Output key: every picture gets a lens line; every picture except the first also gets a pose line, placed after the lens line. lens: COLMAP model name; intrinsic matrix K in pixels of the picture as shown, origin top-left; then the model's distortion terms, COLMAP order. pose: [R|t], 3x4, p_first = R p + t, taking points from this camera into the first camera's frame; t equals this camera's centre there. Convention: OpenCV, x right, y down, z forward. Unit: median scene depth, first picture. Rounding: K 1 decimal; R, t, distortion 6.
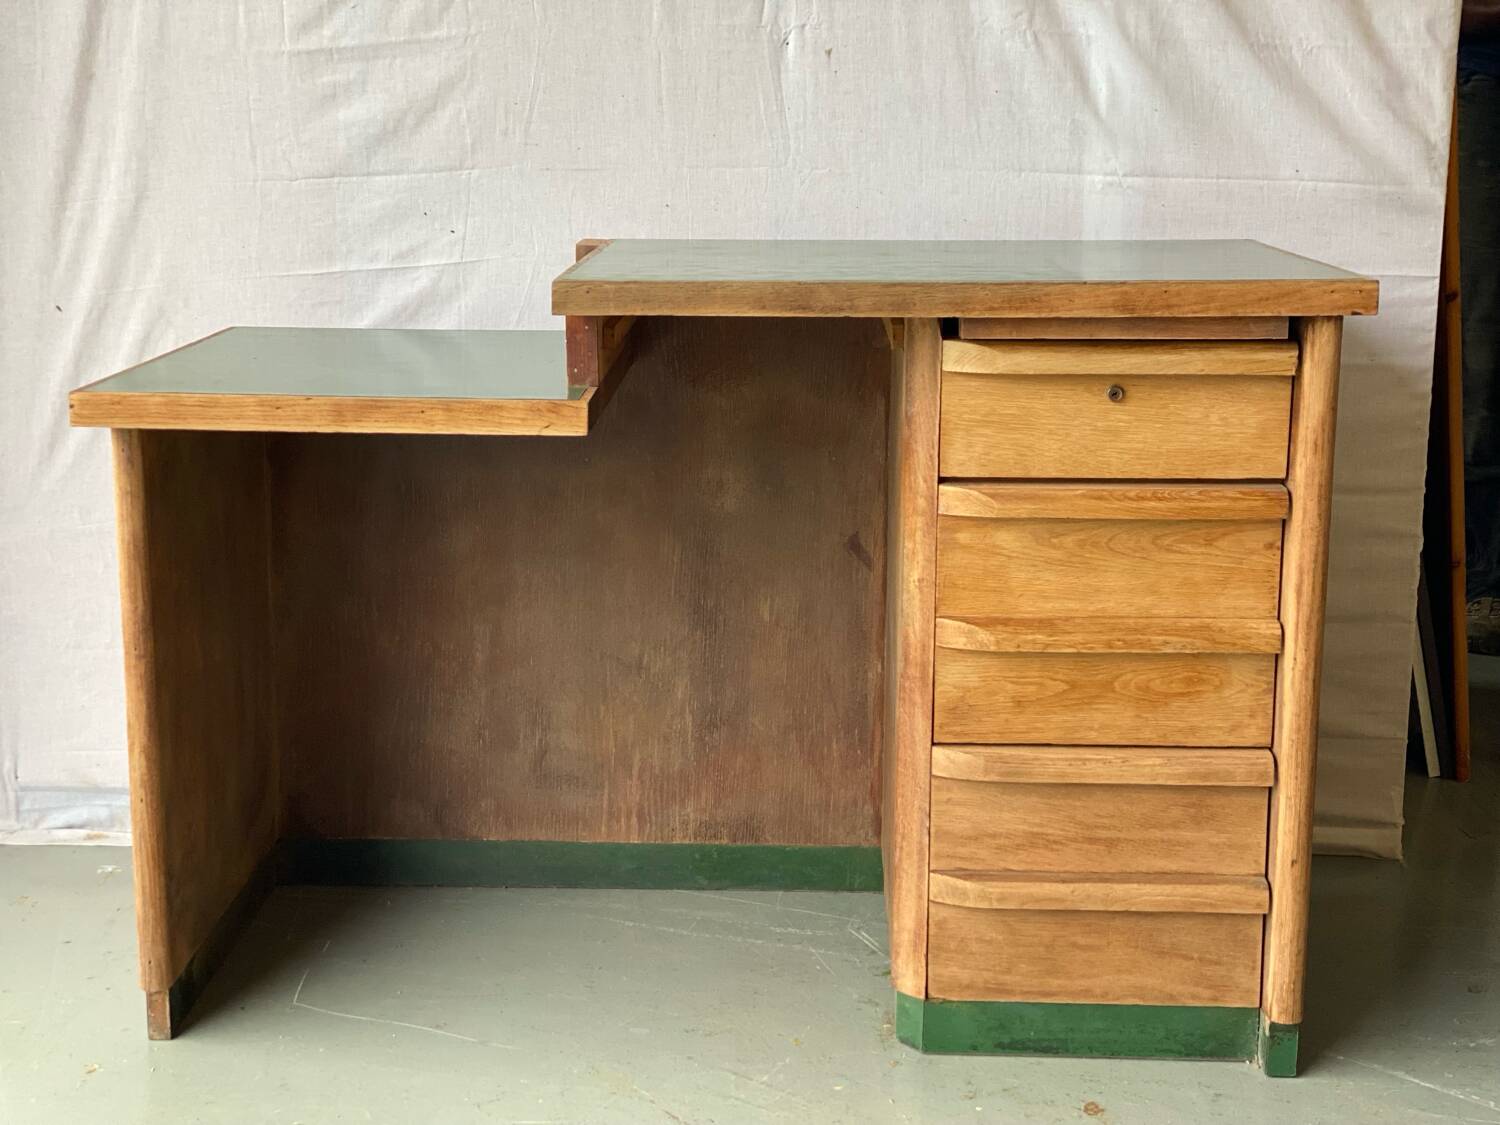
lens RADIAL K [[2257.9, 0, 749.2], [0, 2257.9, 569.8], [0, 0, 1]] dist [0.107465, 0.000000]
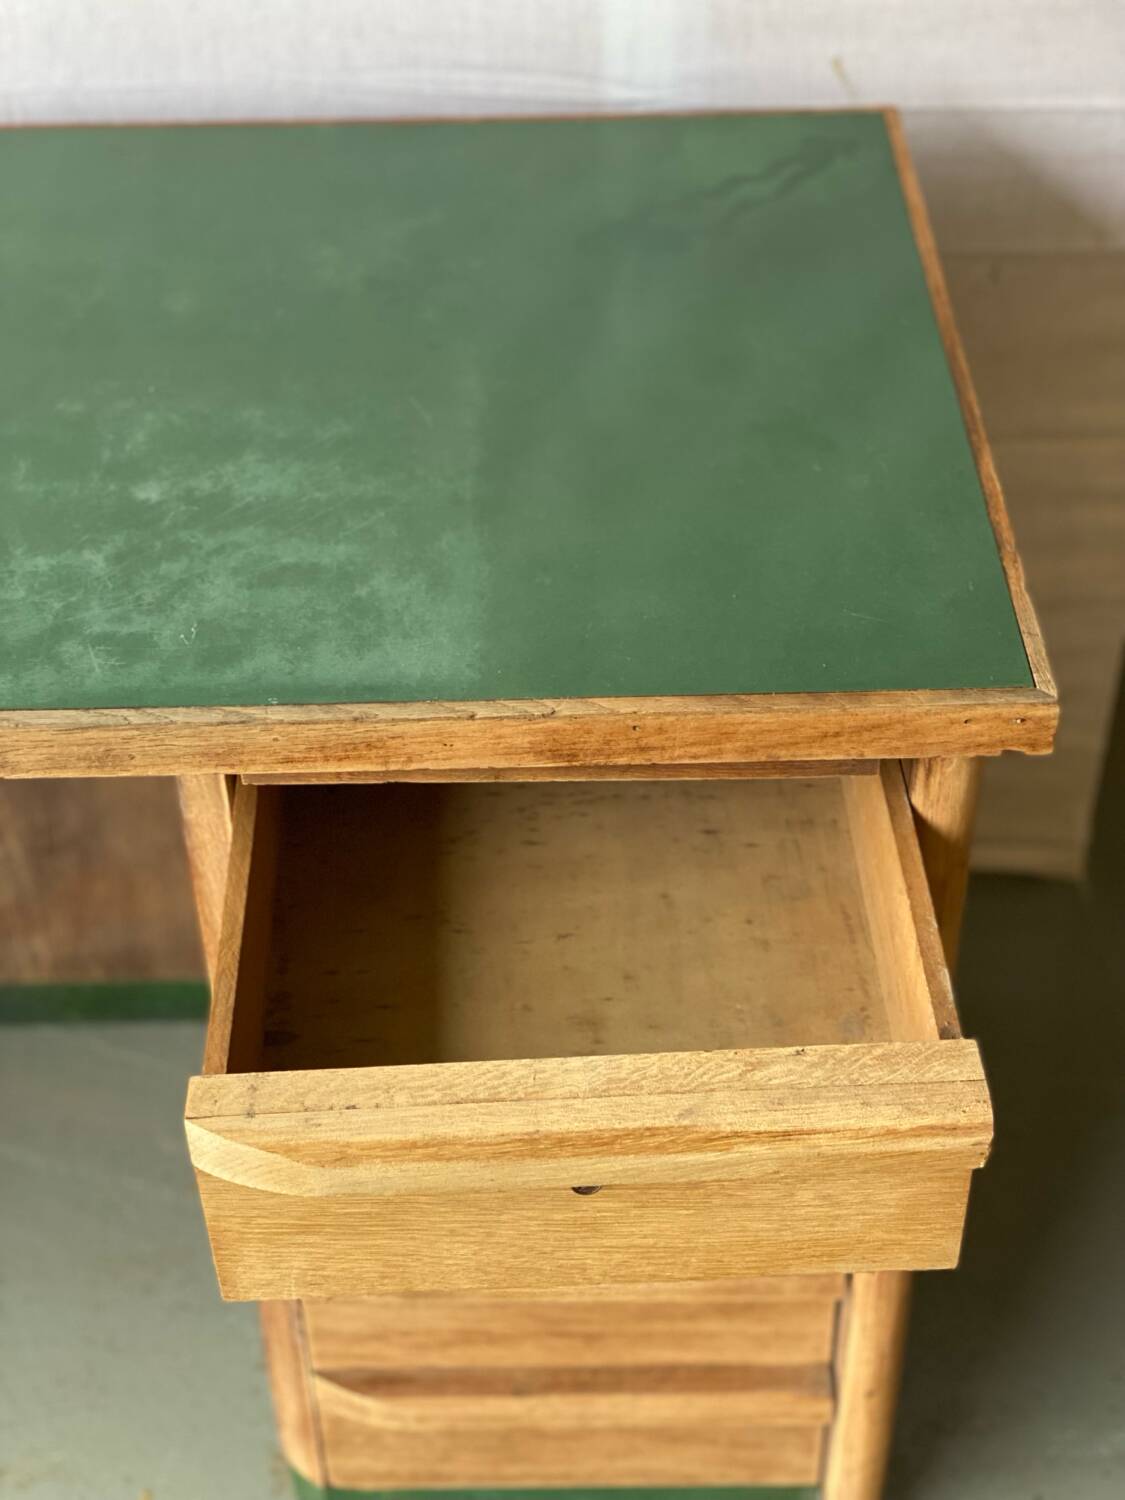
lens RADIAL K [[2257.9, 0, 559.4], [0, 2257.9, 753.8], [0, 0, 1]] dist [0.107465, 0.000000]
pose [[0.999040, -0.040515, 0.016689, 0.122461], [0.027225, 0.872377, 0.488076, -0.276086], [-0.034333, -0.487152, 0.872642, 0.439334]]
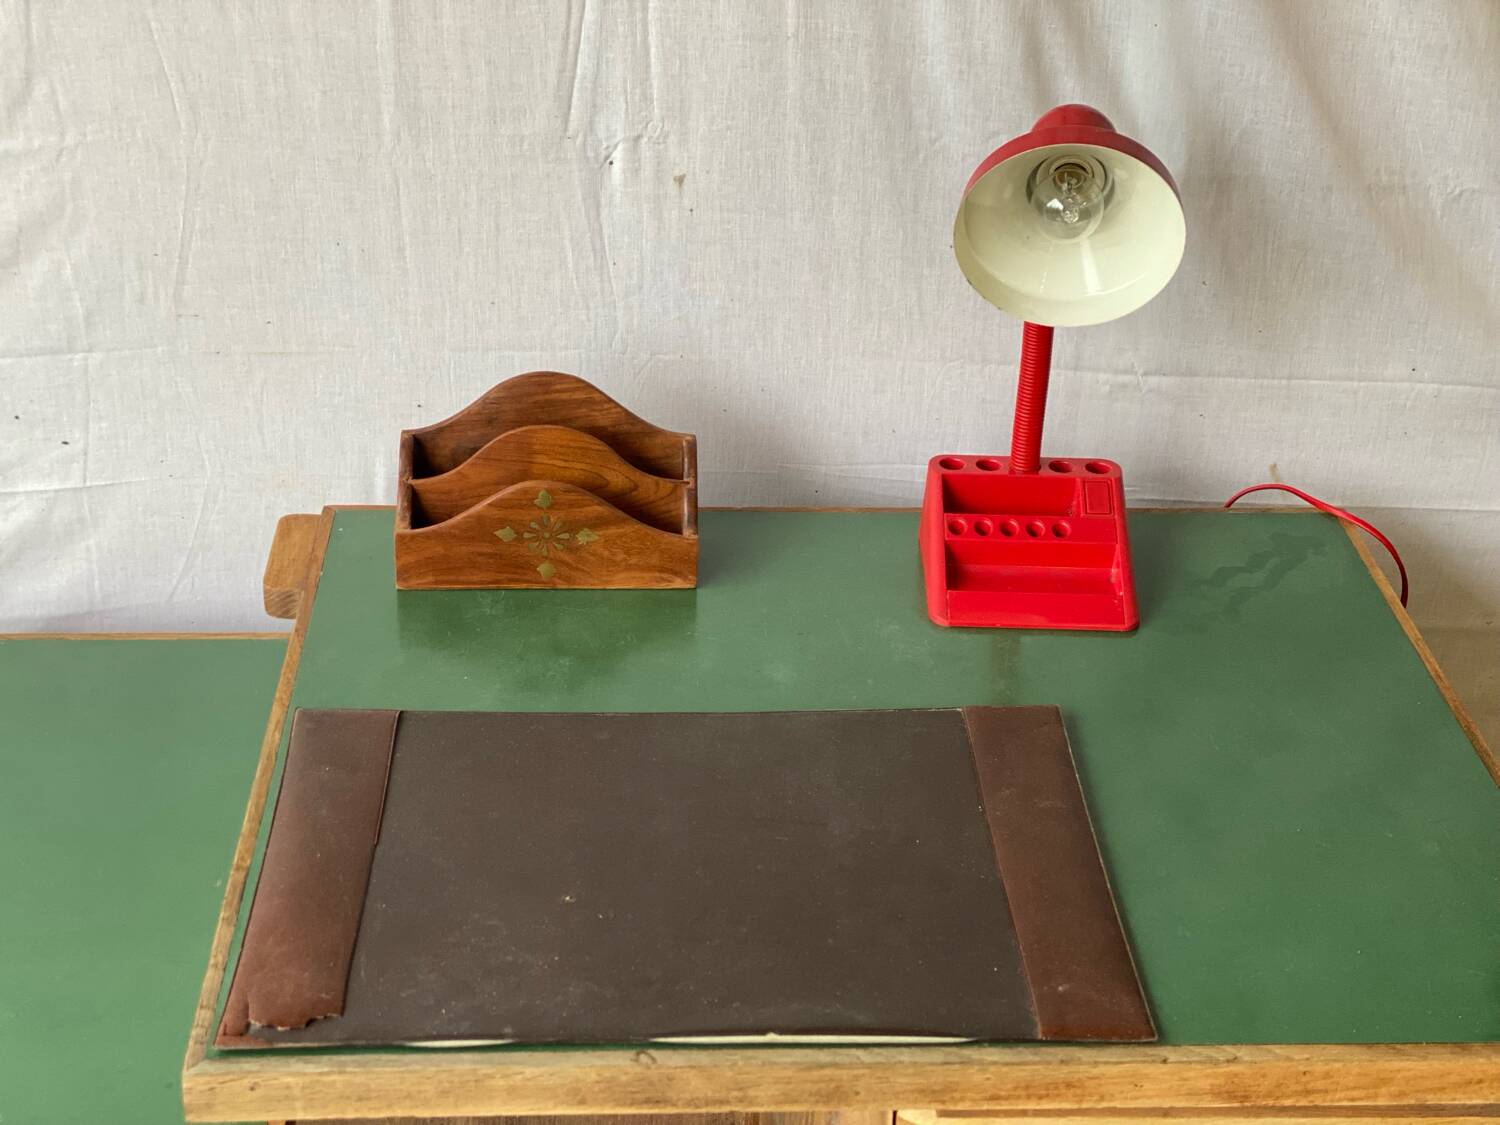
lens RADIAL K [[2257.9, 0, 764.1], [0, 2257.9, 555.5], [0, 0, 1]] dist [0.107465, 0.000000]
pose [[0.996005, -0.014239, 0.088160, 0.002822], [-0.012498, 0.955267, 0.295479, -0.314647], [-0.088424, -0.295400, 0.951273, 0.398387]]
